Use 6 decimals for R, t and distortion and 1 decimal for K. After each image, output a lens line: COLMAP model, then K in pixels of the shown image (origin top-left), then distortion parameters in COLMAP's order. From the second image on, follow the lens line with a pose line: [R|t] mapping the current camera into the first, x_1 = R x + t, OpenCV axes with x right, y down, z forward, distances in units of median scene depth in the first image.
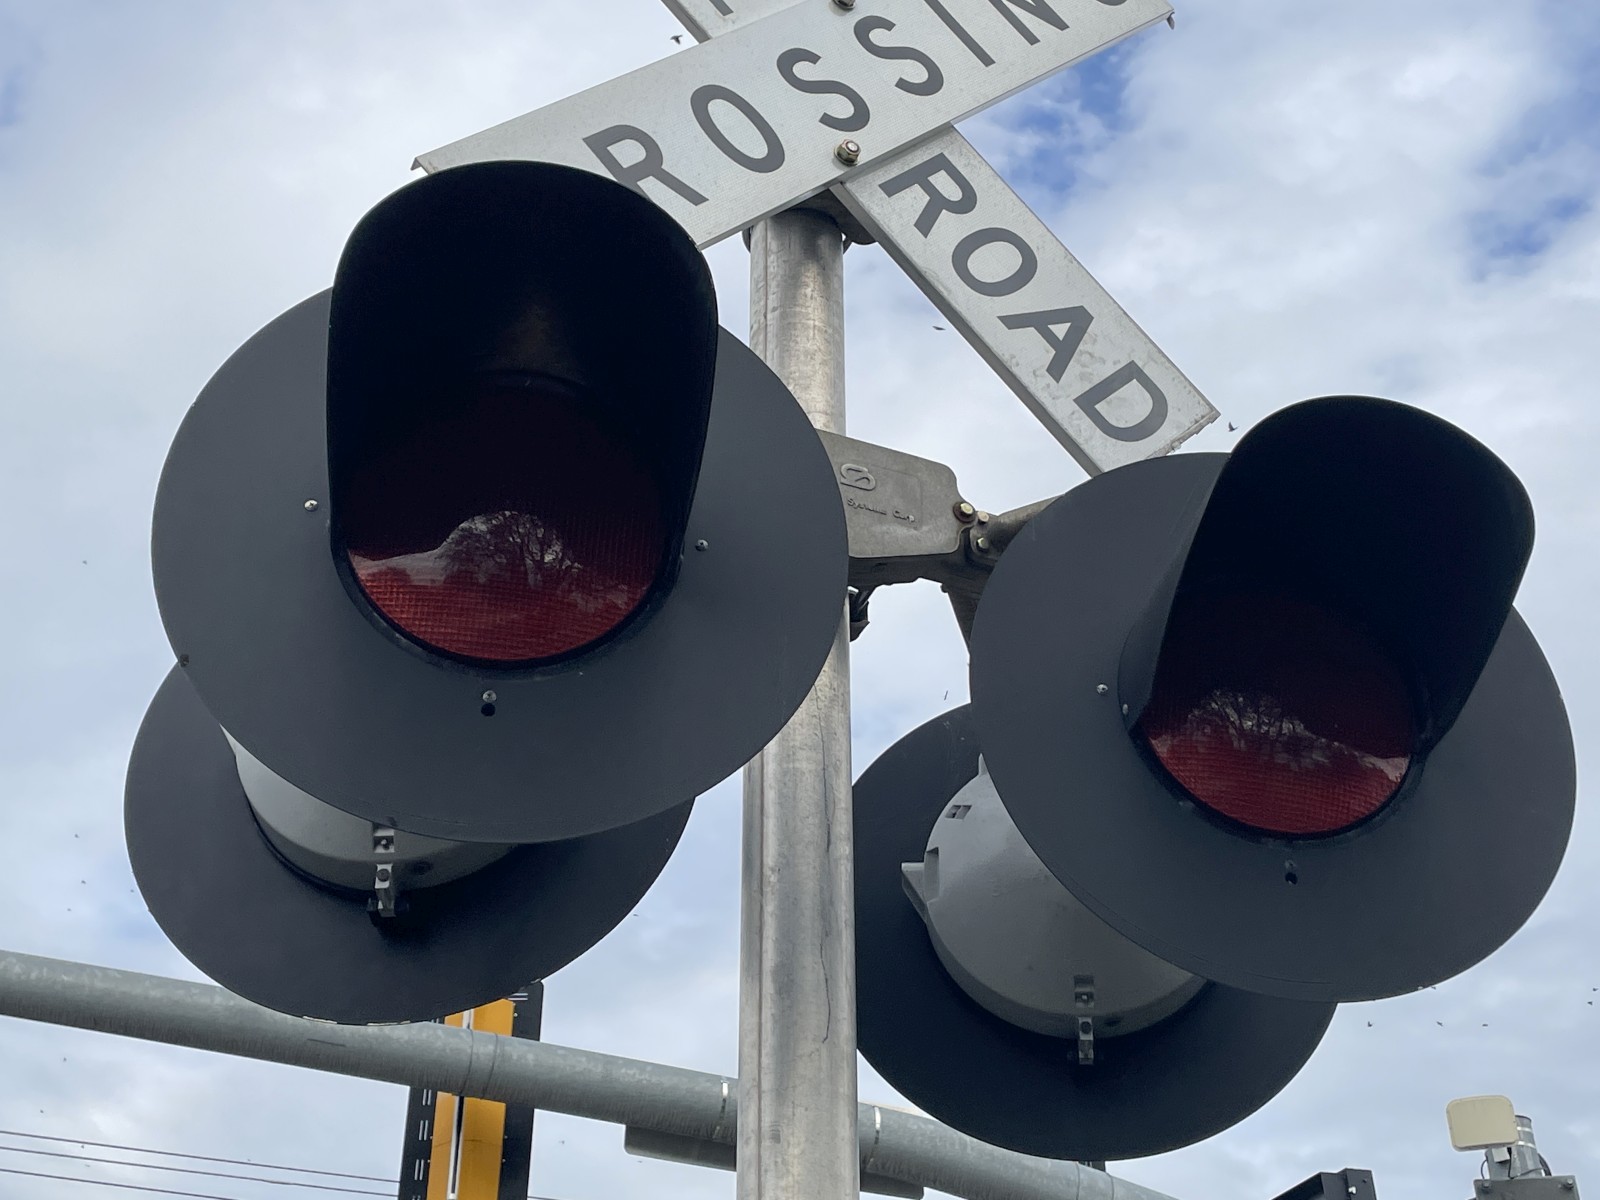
lens RADIAL K [[2214.5, 0, 798.6], [0, 2214.5, 597.4], [0, 0, 1]] dist [0.085494, 0.000000]
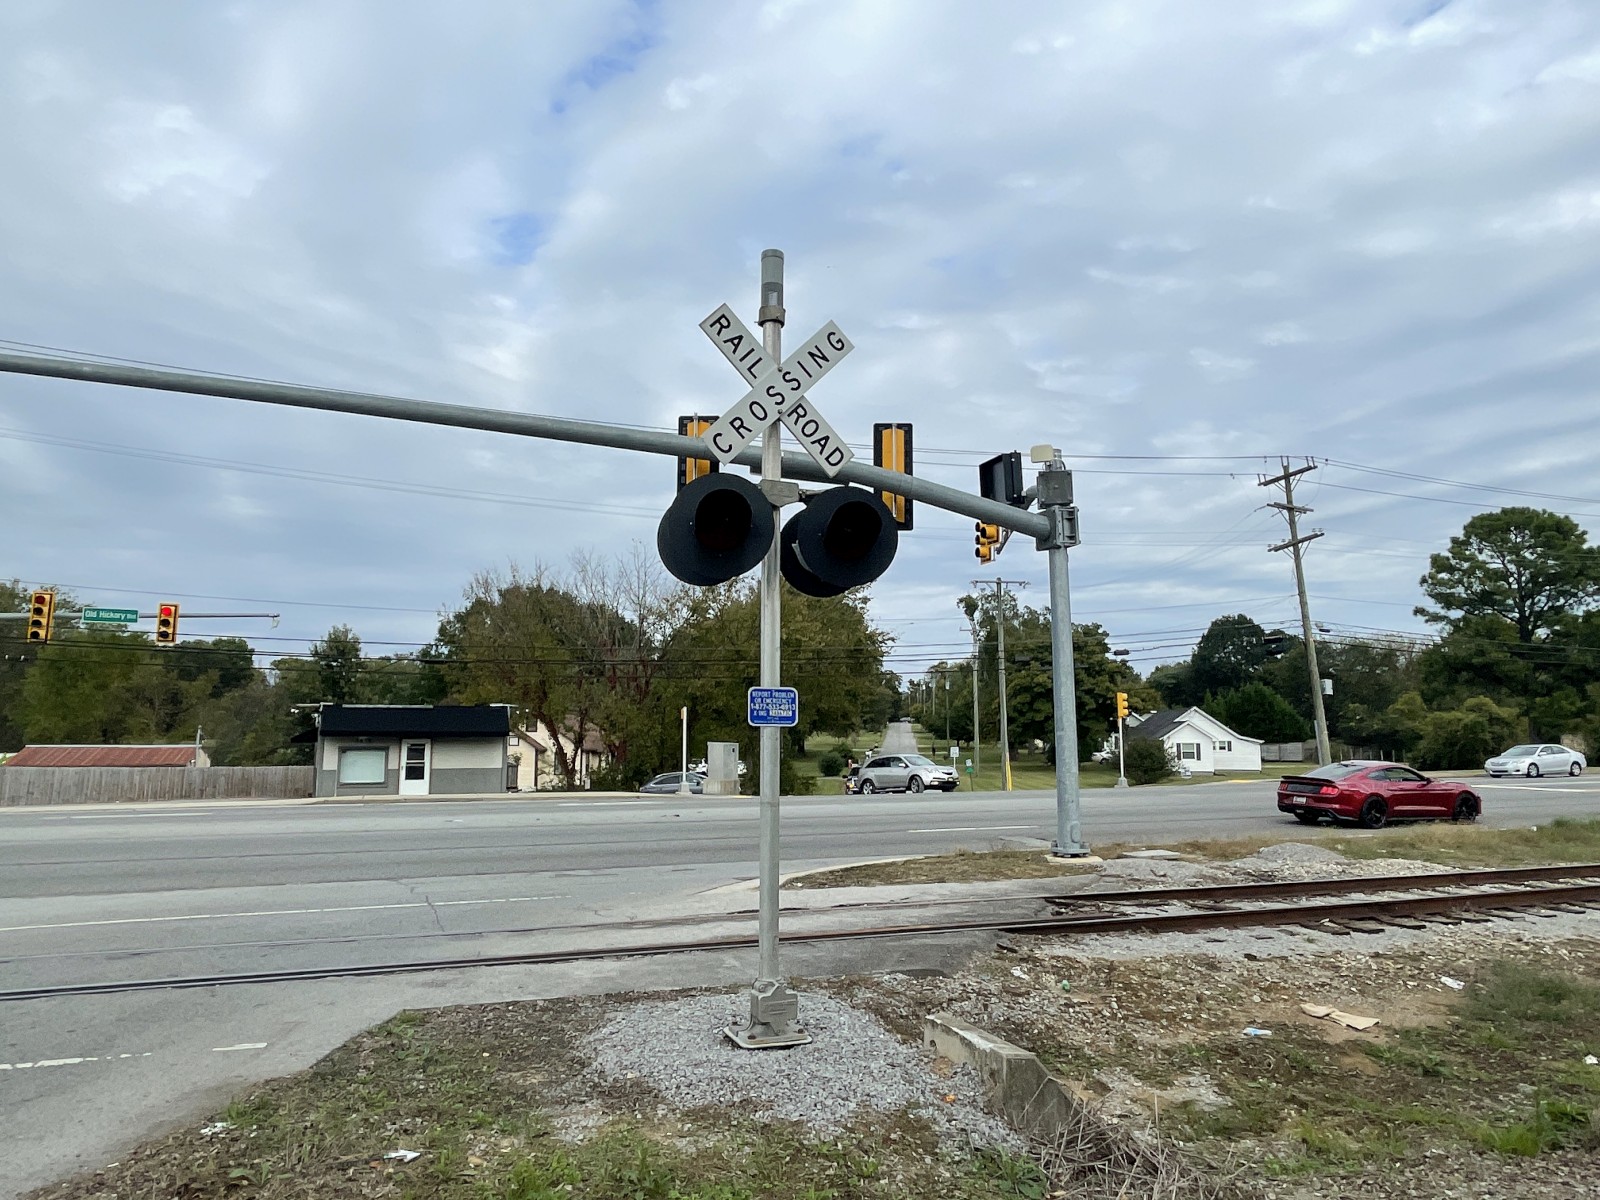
lens RADIAL K [[1048.6, 0, 813.1], [0, 1048.6, 583.5], [0, 0, 1]] dist [-0.016492, 0.003416]
pose [[0.999780, 0.000066, -0.020973, 0.145734], [0.008963, 0.902734, 0.430107, -0.862796], [0.018961, -0.430200, 0.902534, -1.318610]]
